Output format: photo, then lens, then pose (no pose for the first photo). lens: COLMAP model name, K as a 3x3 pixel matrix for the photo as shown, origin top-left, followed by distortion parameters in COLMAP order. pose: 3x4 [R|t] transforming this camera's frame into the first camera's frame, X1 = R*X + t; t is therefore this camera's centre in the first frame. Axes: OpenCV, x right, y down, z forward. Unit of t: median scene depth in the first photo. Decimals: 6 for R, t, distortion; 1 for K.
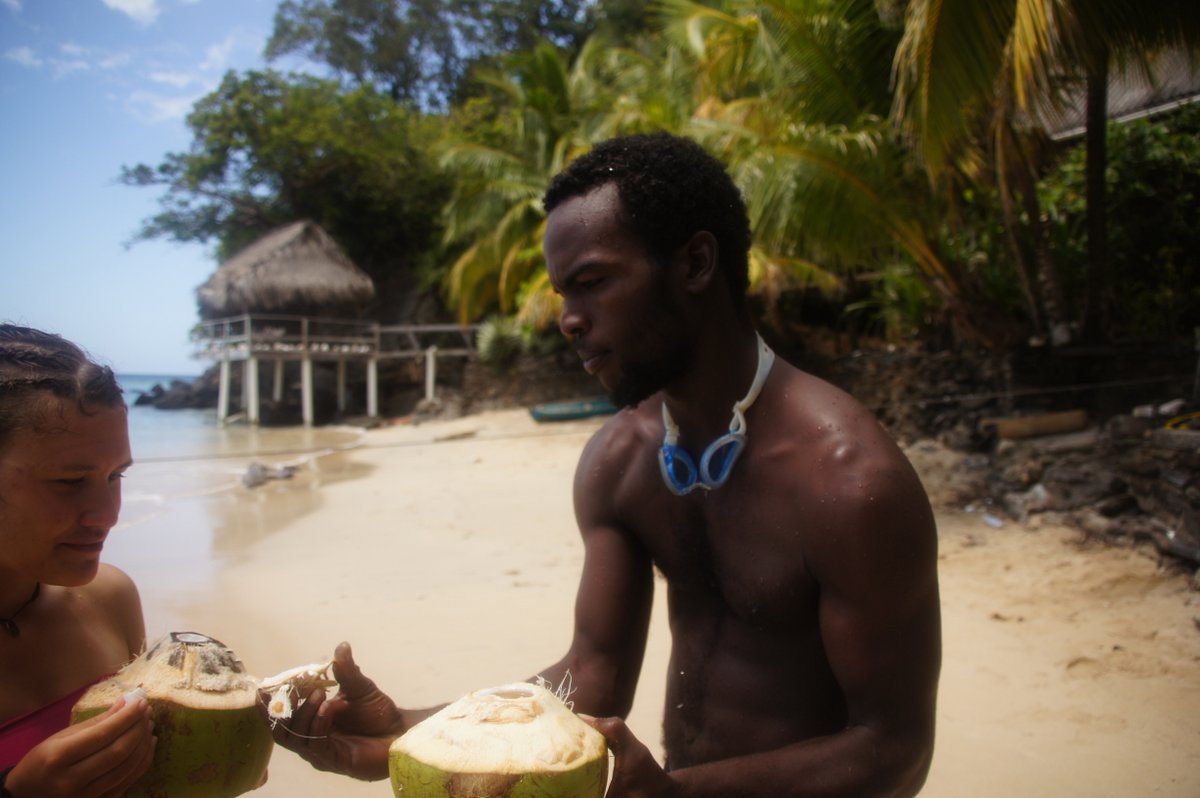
lens RADIAL K [[934.9, 0, 600.0], [0, 934.9, 399.0], [0, 0, 1]] dist [-0.152469, 0.119380]
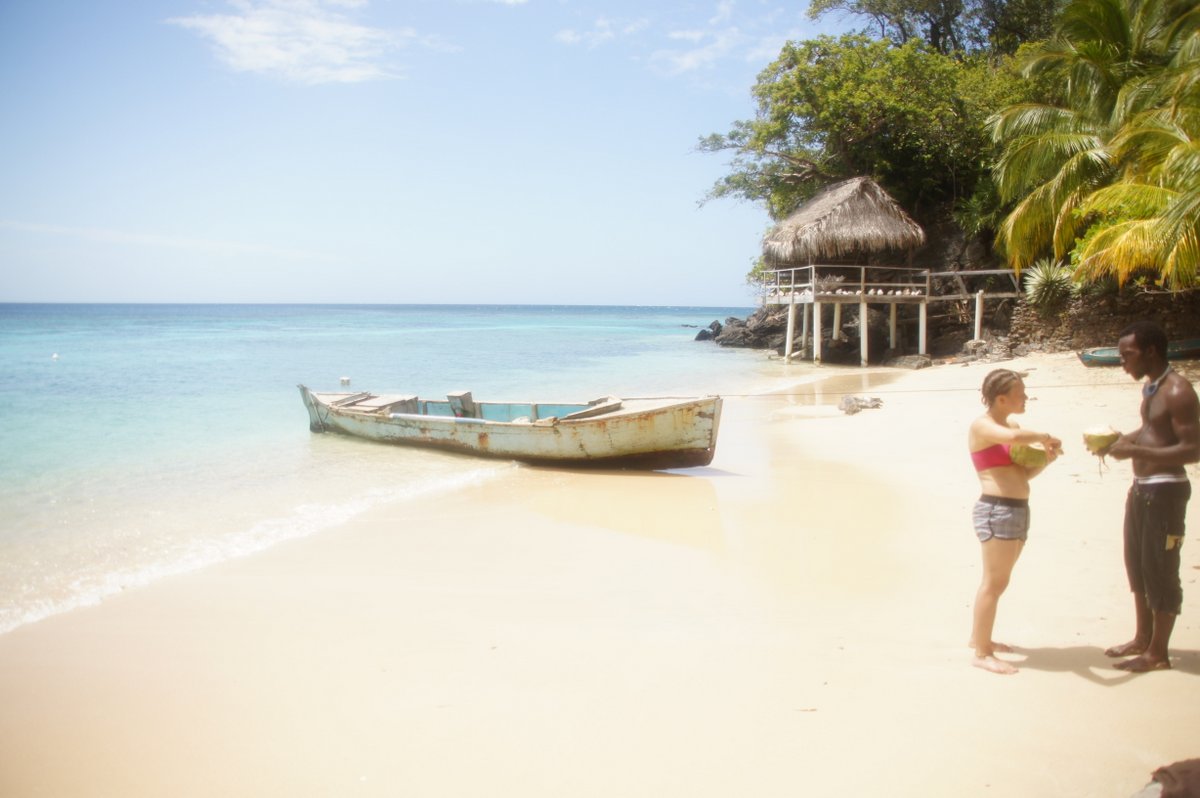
lens RADIAL K [[934.9, 0, 600.0], [0, 934.9, 399.0], [0, 0, 1]] dist [-0.152469, 0.119380]
pose [[0.849353, 0.042015, -0.526150, 0.002886], [-0.004490, 0.997366, 0.072395, -0.006432], [0.527806, -0.059126, 0.847305, -0.114400]]
